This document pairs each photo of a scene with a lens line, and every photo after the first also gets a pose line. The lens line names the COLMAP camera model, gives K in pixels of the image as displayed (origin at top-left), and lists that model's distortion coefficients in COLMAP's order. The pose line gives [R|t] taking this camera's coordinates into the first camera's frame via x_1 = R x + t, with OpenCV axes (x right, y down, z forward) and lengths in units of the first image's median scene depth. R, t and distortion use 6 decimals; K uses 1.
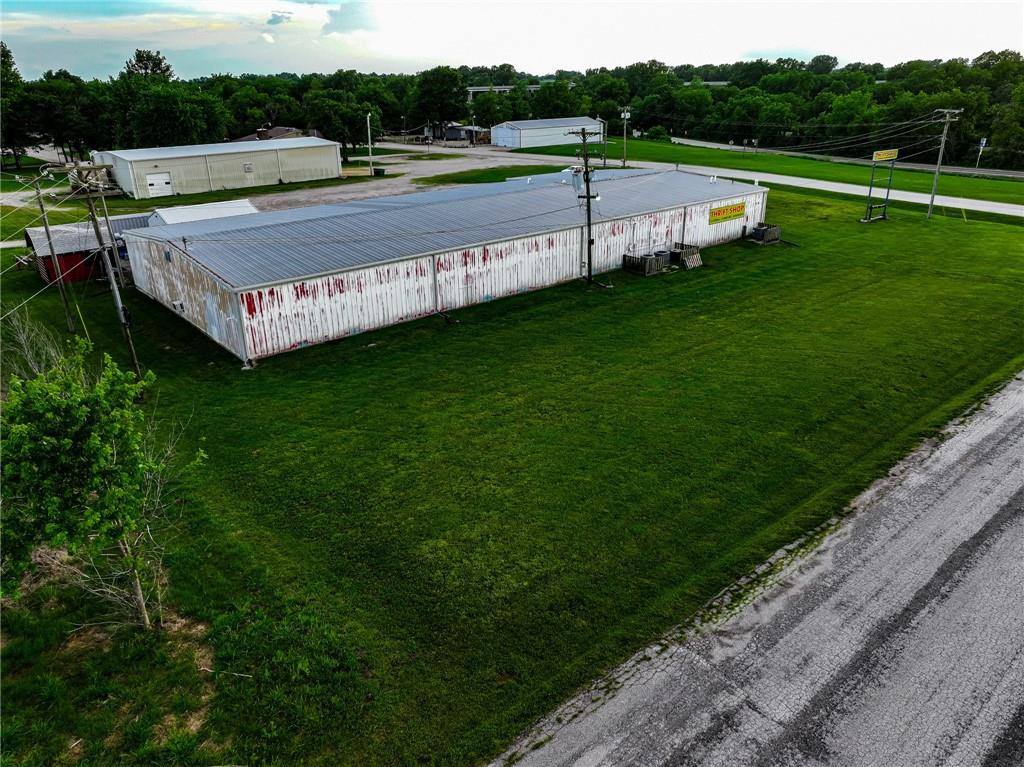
lens RADIAL K [[719.2, 0, 515.2], [0, 719.2, 382.0], [0, 0, 1]] dist [-0.002423, 0.017693]
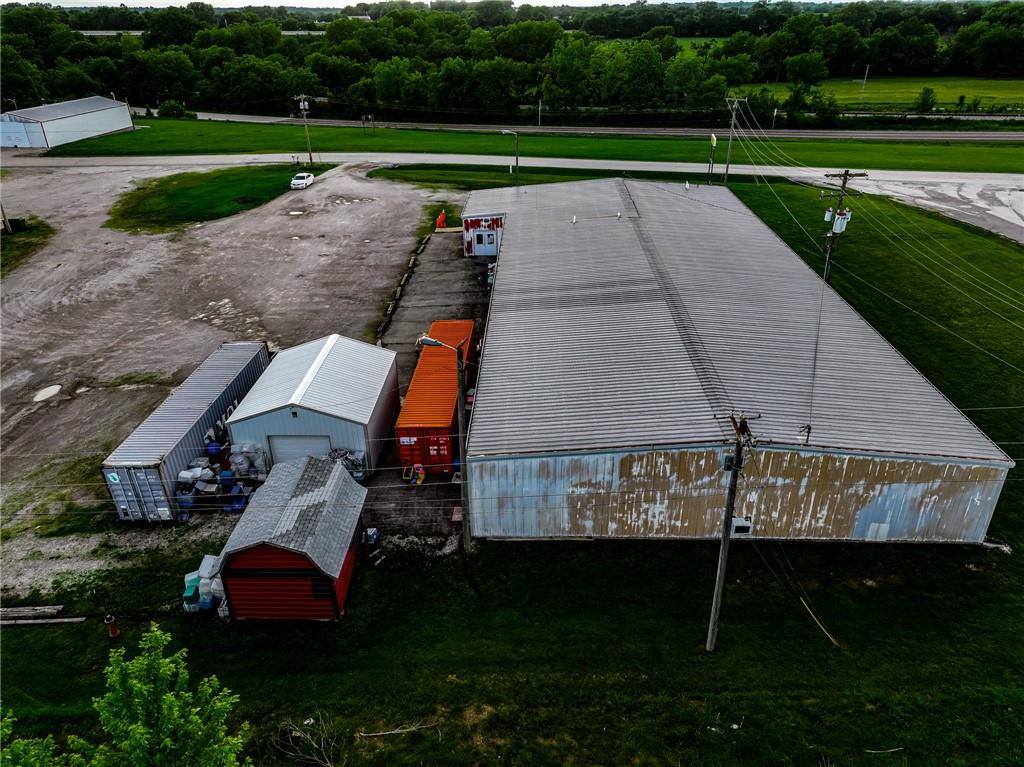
lens RADIAL K [[719.2, 0, 515.3], [0, 719.2, 378.2], [0, 0, 1]] dist [-0.002423, 0.017693]
pose [[0.668341, -0.330027, 0.666635, -0.980718], [0.286512, 0.941257, 0.178736, -0.402514], [-0.686463, 0.071542, 0.723637, 0.638388]]
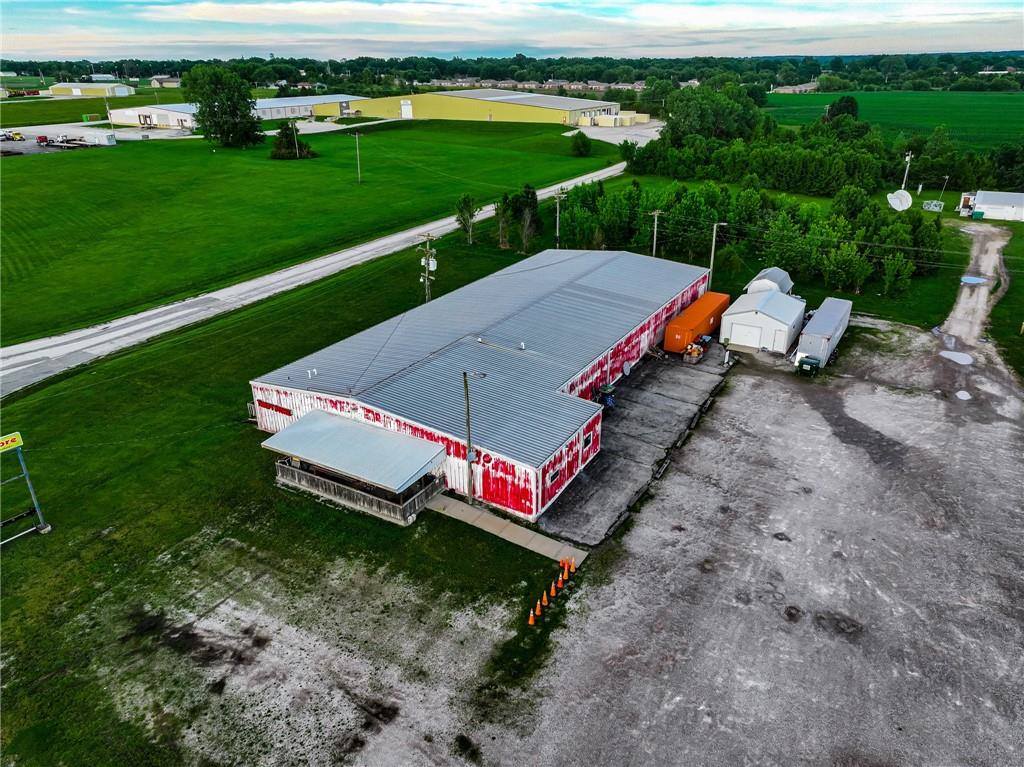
lens RADIAL K [[719.2, 0, 515.5], [0, 719.2, 383.2], [0, 0, 1]] dist [-0.002423, 0.017693]
pose [[-0.943779, 0.159731, -0.289426, 0.431956], [-0.102443, 0.691100, 0.715462, -1.299719], [0.314304, 0.704887, -0.635883, 2.345222]]
